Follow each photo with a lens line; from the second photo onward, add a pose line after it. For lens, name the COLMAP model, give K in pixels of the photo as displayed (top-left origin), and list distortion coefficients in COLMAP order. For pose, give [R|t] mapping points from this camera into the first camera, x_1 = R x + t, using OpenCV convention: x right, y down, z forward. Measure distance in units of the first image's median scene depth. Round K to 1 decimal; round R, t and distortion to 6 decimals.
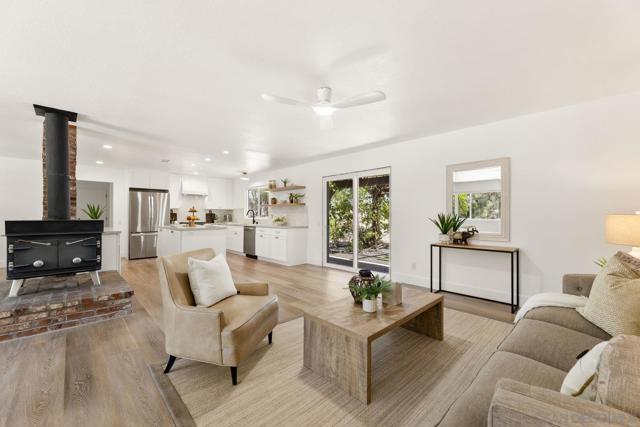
lens RADIAL K [[257.4, 0, 322.2], [0, 257.4, 214.9], [0, 0, 1]] dist [0.002273, 0.000355]
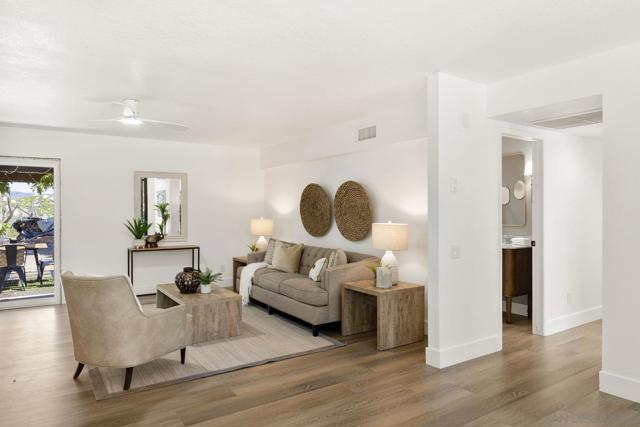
lens RADIAL K [[417.4, 0, 321.3], [0, 417.4, 211.8], [0, 0, 1]] dist [0.001355, -0.000446]
pose [[0.188919, -0.004368, 0.981983, -0.635066], [0.001087, 0.999990, 0.004240, -0.024611], [-0.981992, 0.000266, 0.188922, -0.012114]]
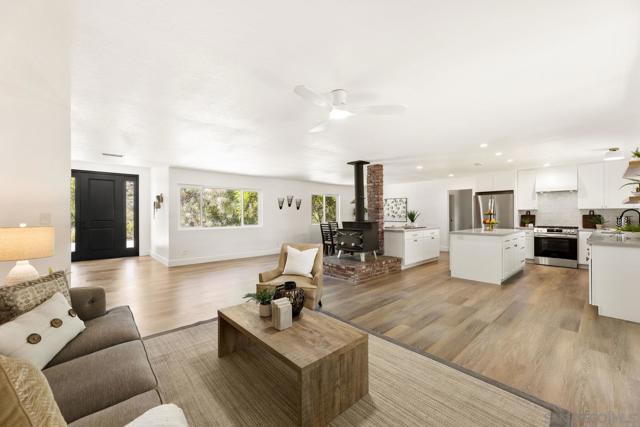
lens RADIAL K [[257.4, 0, 322.2], [0, 257.4, 214.9], [0, 0, 1]] dist [0.002273, 0.000355]
pose [[-0.029106, -0.001464, -0.999575, 0.418674], [0.006841, 0.999975, -0.001664, -0.014123], [0.999553, -0.006887, -0.029095, 0.423476]]
